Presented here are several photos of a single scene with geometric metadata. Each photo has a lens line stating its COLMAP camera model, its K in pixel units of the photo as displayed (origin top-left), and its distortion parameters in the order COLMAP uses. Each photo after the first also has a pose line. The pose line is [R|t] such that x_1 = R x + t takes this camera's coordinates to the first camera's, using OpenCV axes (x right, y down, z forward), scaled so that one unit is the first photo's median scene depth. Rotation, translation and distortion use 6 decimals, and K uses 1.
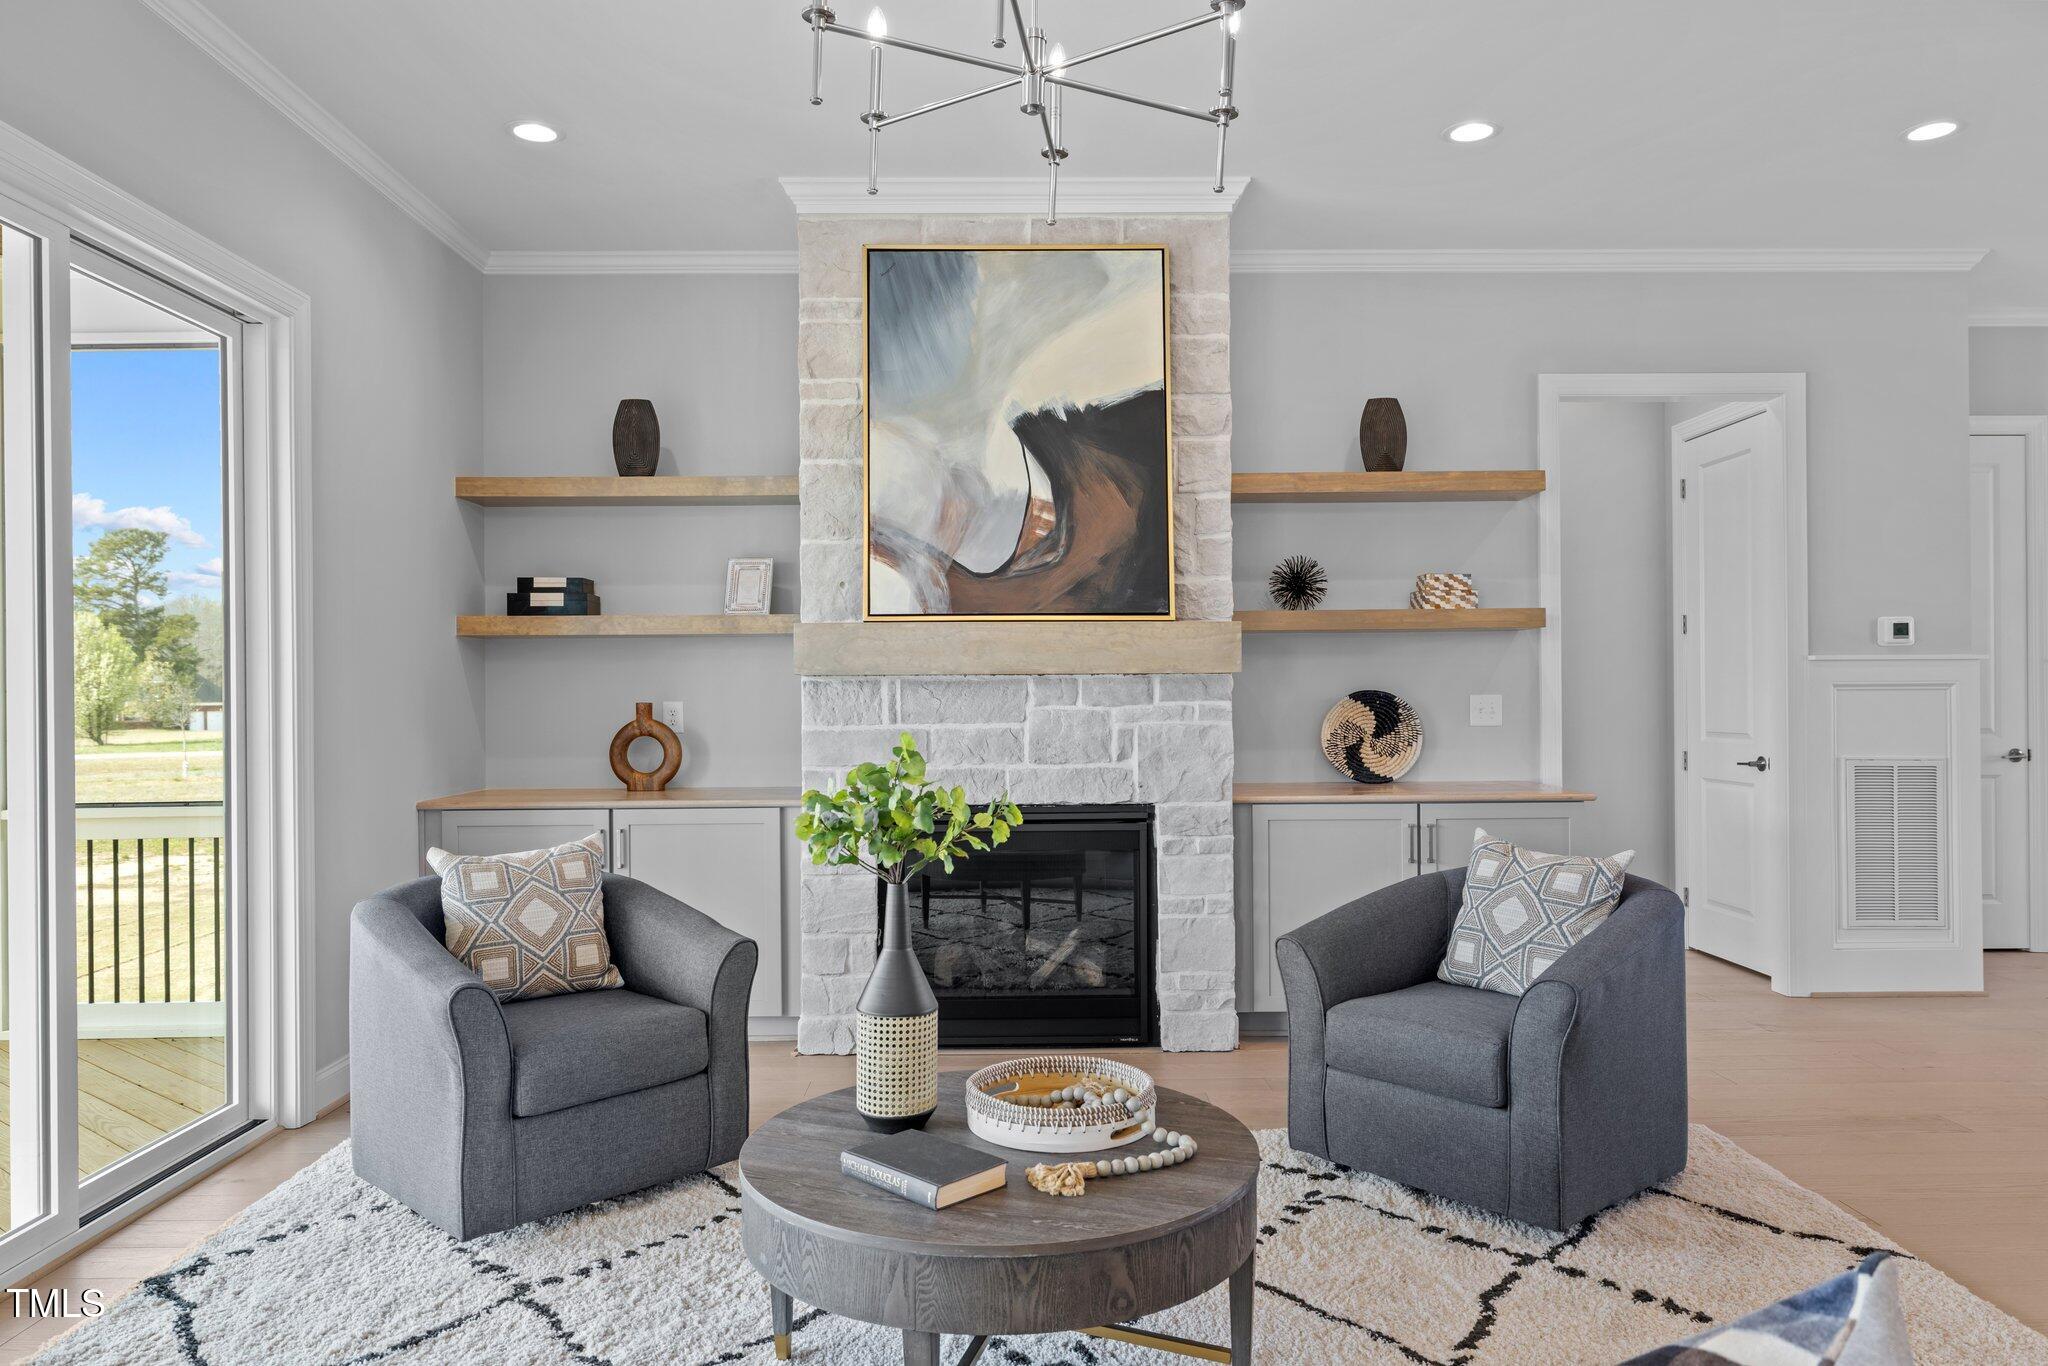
lens RADIAL K [[1352.8, 0, 1021.8], [0, 1352.8, 688.1], [0, 0, 1]] dist [0.010064, 0.003124]
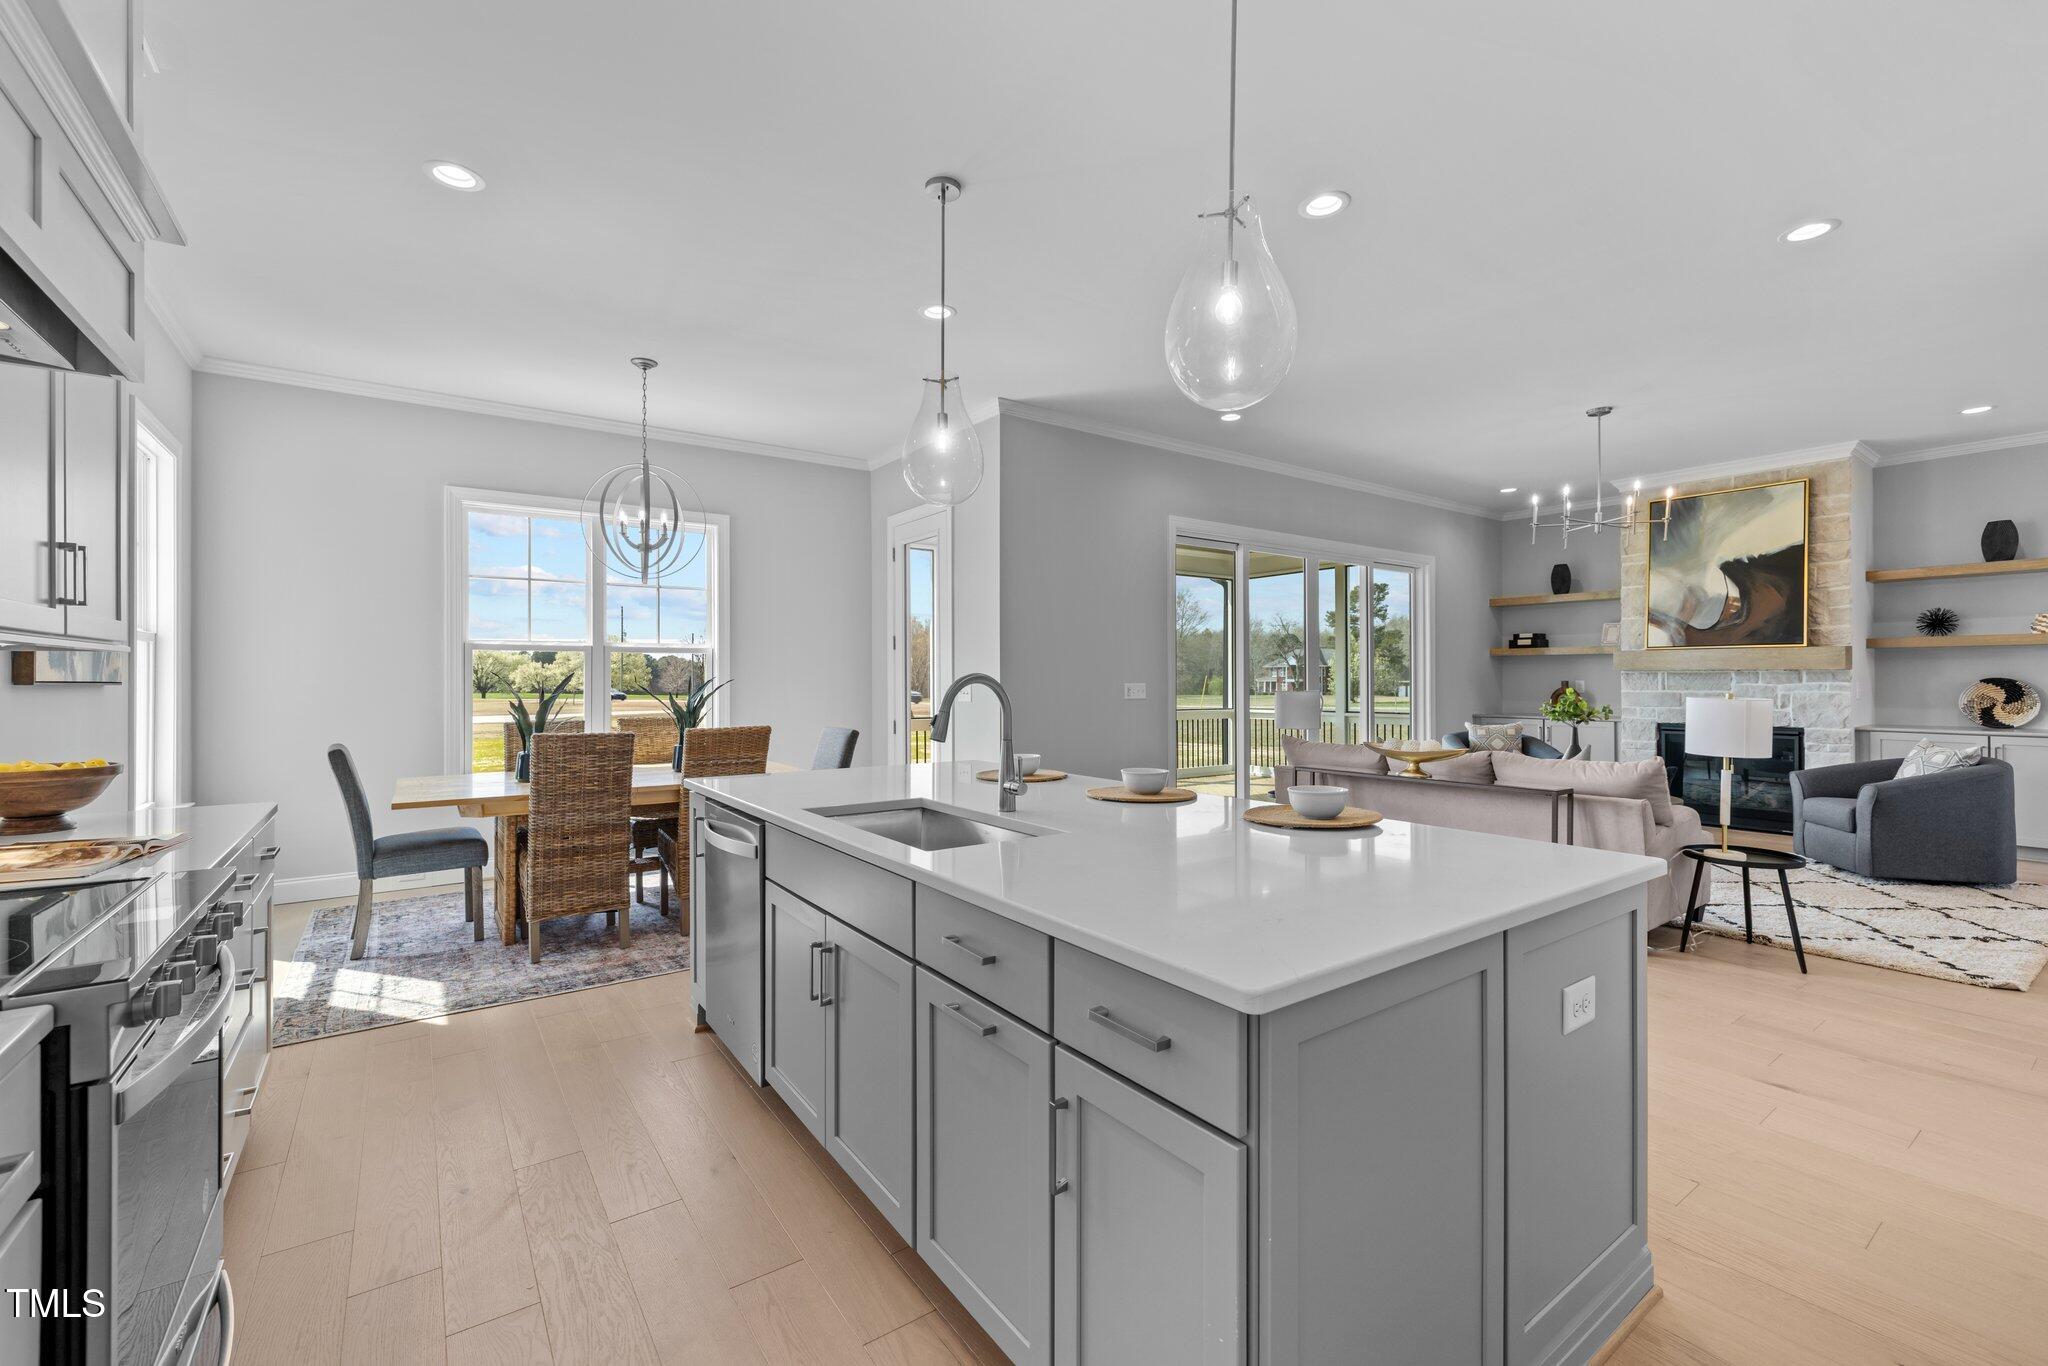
lens RADIAL K [[850.5, 0, 1022.1], [0, 850.5, 676.8], [0, 0, 1]] dist [0.000906, 0.000206]
pose [[0.568680, 0.004568, -0.822546, 0.528190], [0.000152, 0.999984, 0.005658, -0.007338], [0.822559, -0.003343, 0.568671, -0.872990]]
